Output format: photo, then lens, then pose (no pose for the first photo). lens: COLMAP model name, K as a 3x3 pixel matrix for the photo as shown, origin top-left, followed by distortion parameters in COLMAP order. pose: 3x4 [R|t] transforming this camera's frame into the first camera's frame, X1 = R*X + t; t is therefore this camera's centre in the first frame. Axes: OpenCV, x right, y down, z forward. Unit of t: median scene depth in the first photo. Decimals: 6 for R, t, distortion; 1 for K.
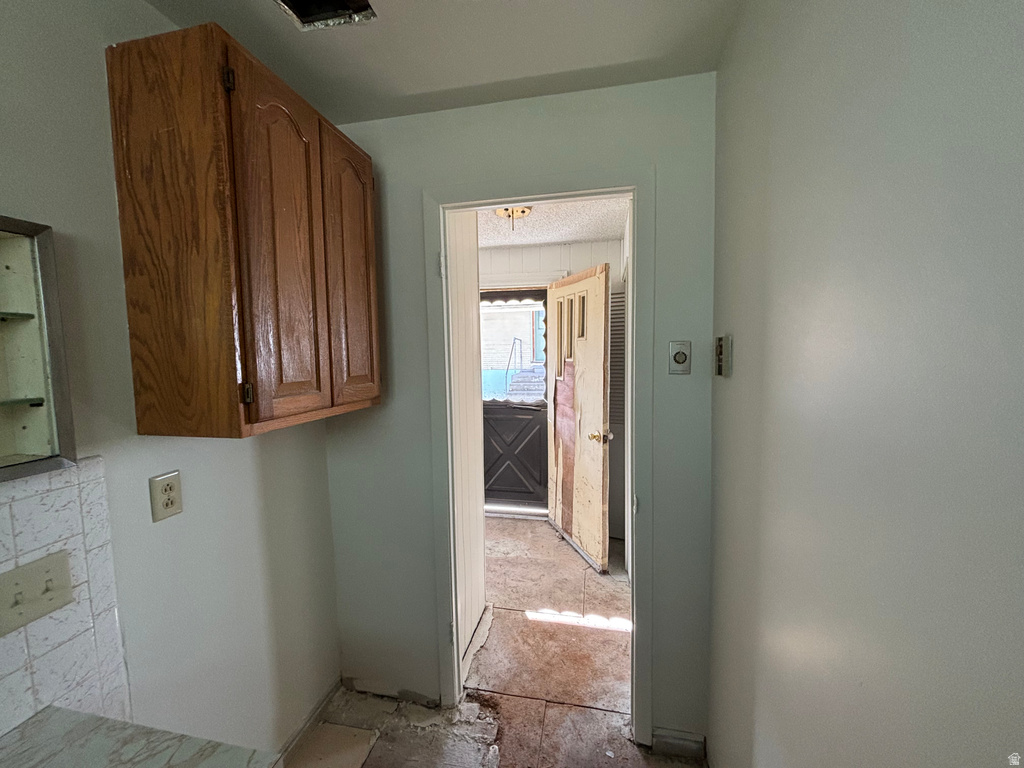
lens RADIAL K [[412.6, 0, 517.6], [0, 412.6, 383.6], [0, 0, 1]] dist [0.001933, 0.000360]
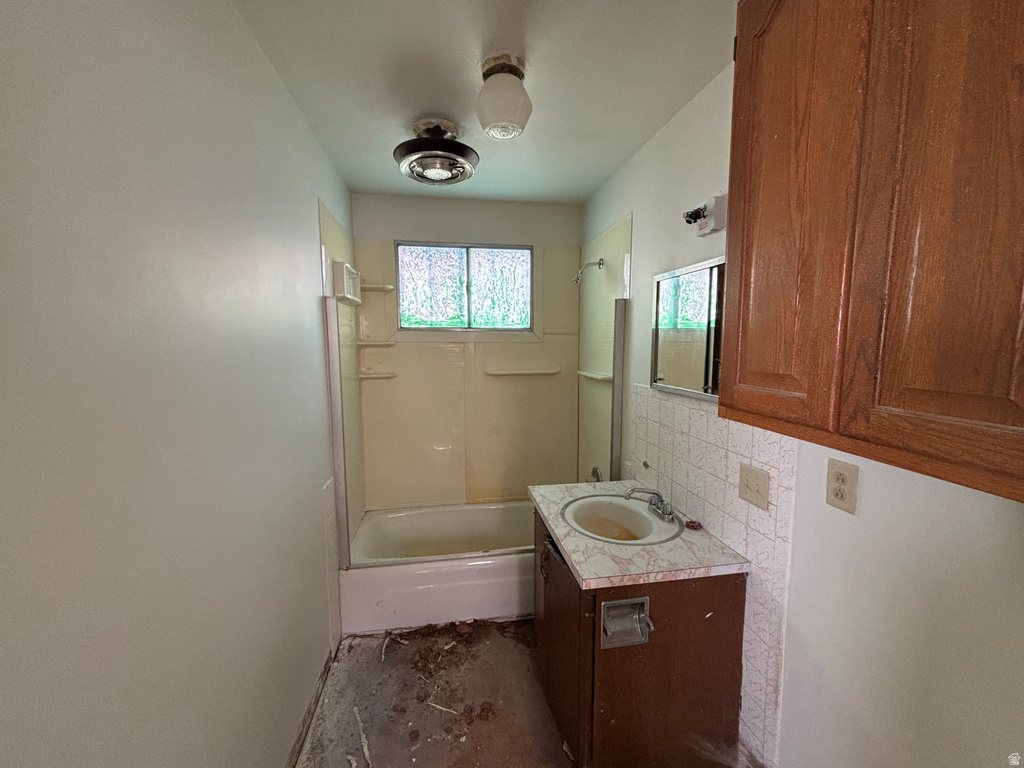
lens RADIAL K [[412.6, 0, 511.6], [0, 412.6, 382.6], [0, 0, 1]] dist [0.001933, 0.000360]
pose [[-0.940484, 0.059966, -0.334506, 0.170267], [-0.002374, 0.983126, 0.182916, -0.149633], [0.339830, 0.172823, -0.924471, 1.912179]]
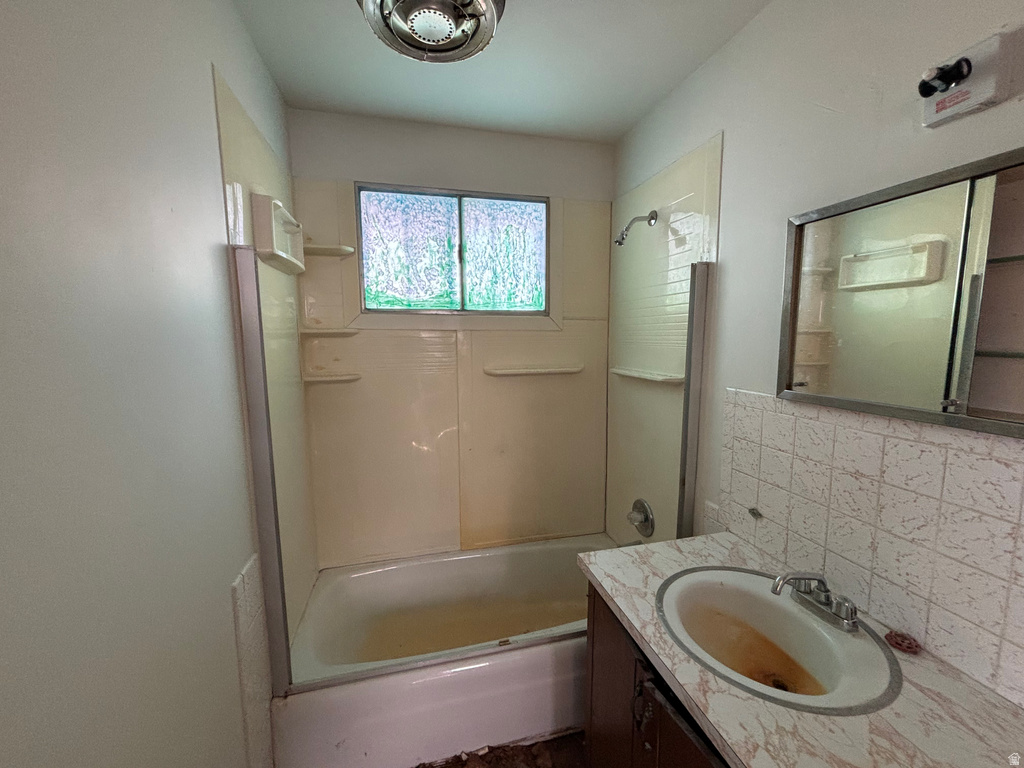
lens RADIAL K [[412.6, 0, 509.8], [0, 412.6, 383.1], [0, 0, 1]] dist [0.001933, 0.000360]
pose [[-0.908471, 0.077476, -0.410704, 0.126341], [-0.006455, 0.979950, 0.199137, -0.045972], [0.417898, 0.183562, -0.889757, 1.041313]]
